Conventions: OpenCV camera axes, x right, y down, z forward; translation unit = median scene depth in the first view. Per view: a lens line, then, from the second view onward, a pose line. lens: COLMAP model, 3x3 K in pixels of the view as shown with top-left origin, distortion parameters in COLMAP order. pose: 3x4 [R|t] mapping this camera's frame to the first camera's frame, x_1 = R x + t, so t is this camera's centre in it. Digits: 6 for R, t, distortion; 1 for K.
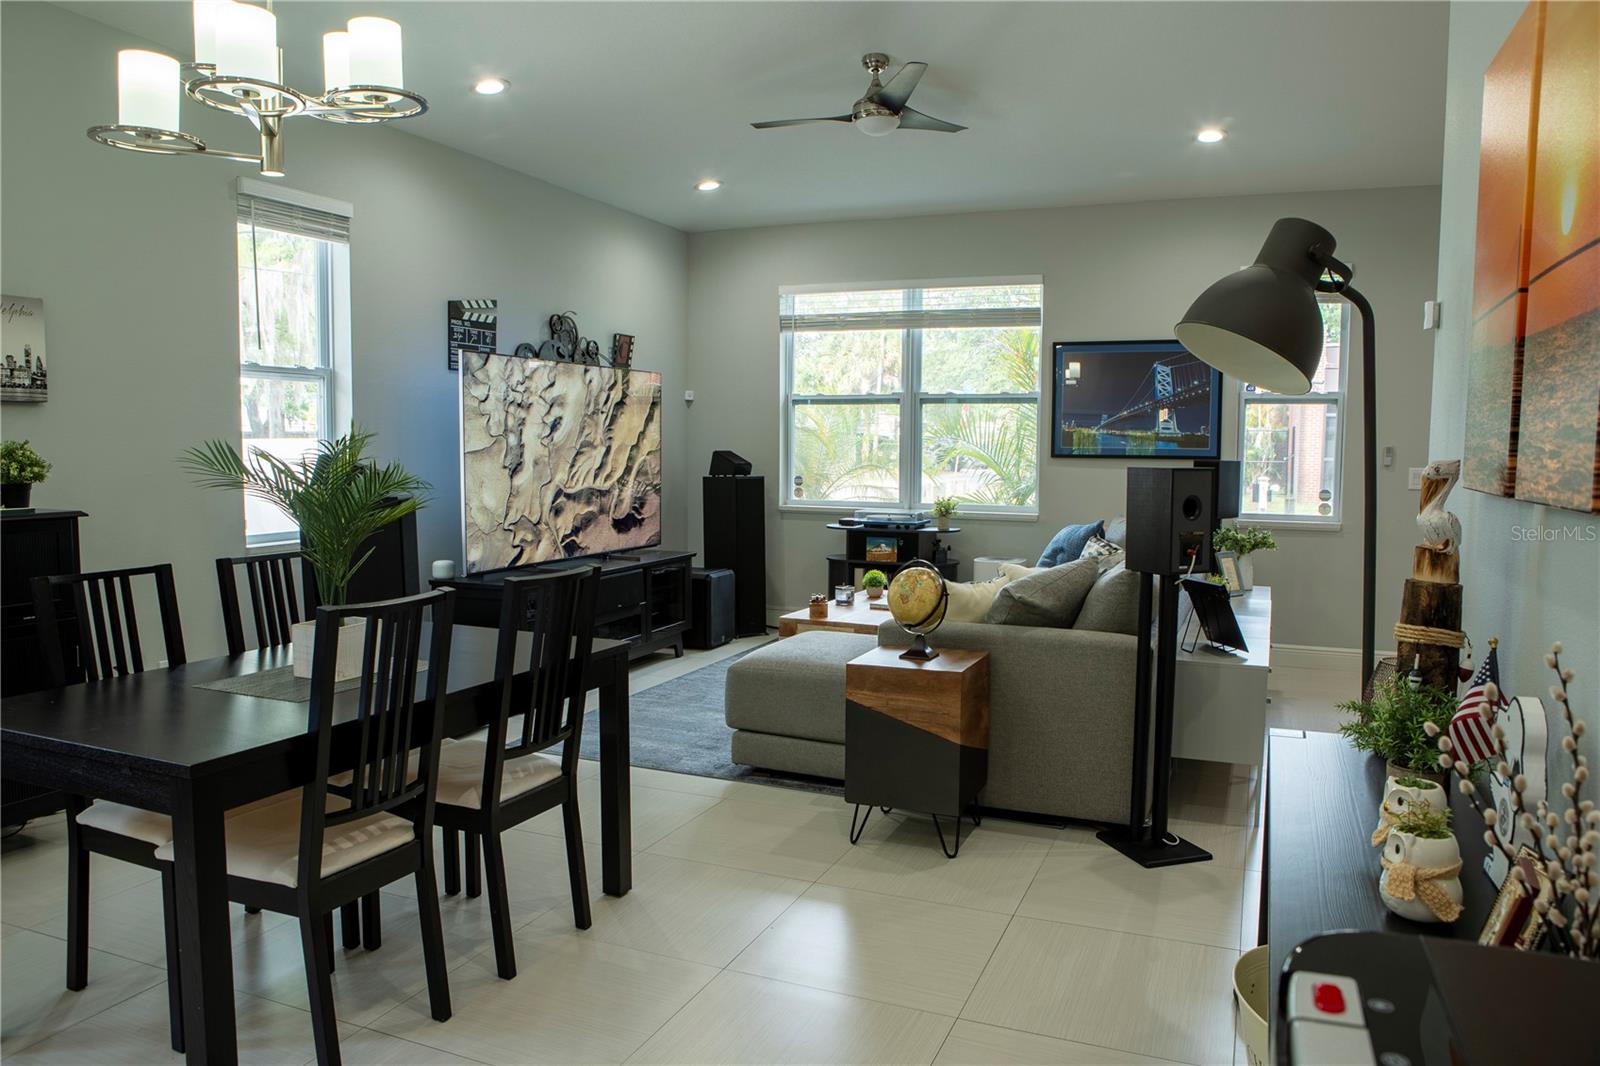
lens RADIAL K [[1136.0, 0, 784.0], [0, 1136.0, 544.1], [0, 0, 1]] dist [-0.071819, 0.048044]
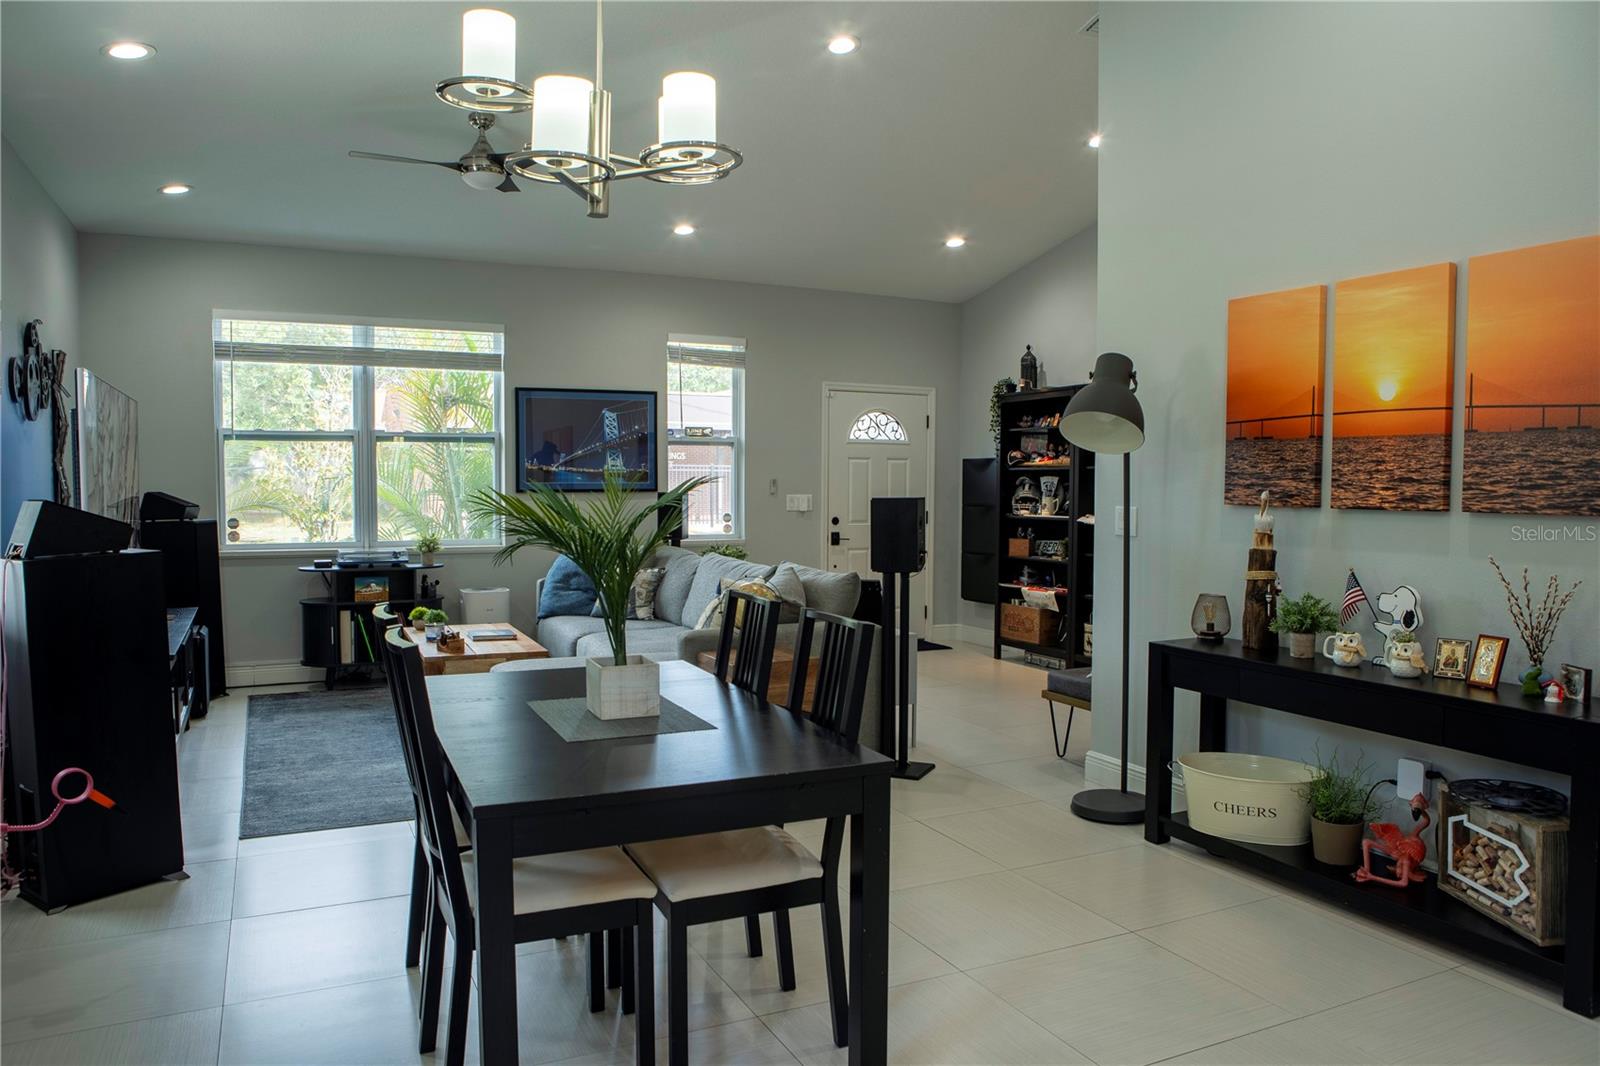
lens RADIAL K [[1136.0, 0, 800.3], [0, 1136.0, 536.8], [0, 0, 1]] dist [-0.071819, 0.048044]
pose [[0.659553, -0.044198, 0.750358, -0.393177], [0.071962, 0.997397, -0.004503, -0.009188], [-0.748206, 0.056967, 0.661016, 0.075574]]
